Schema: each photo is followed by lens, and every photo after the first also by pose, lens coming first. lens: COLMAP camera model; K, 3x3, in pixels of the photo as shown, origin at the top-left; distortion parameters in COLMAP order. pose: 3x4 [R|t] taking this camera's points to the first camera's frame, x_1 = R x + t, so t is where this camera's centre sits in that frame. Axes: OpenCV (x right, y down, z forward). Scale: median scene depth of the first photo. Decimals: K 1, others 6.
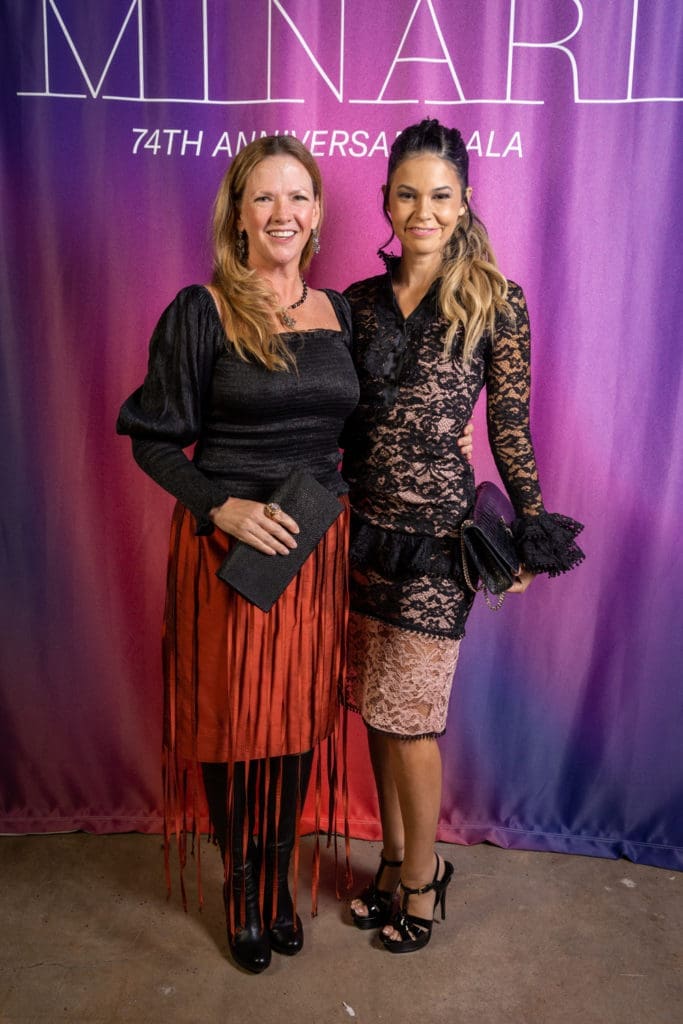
lens RADIAL K [[1106.4, 0, 337.3], [0, 1106.4, 535.1], [0, 0, 1]] dist [0.018729, 0.000000]
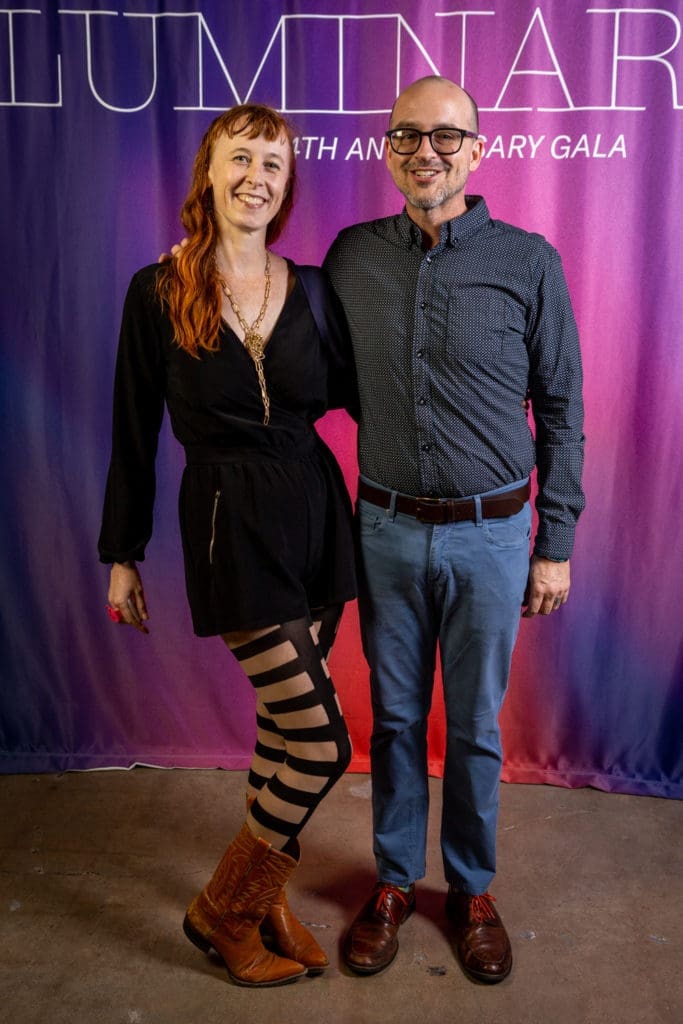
lens RADIAL K [[1178.0, 0, 348.5], [0, 1178.0, 517.9], [0, 0, 1]] dist [-0.017166, 0.000000]
pose [[0.998602, 0.002337, -0.052805, -0.046757], [-0.003053, 0.999905, -0.013478, 0.035498], [0.052768, 0.013620, 0.998514, -0.179624]]
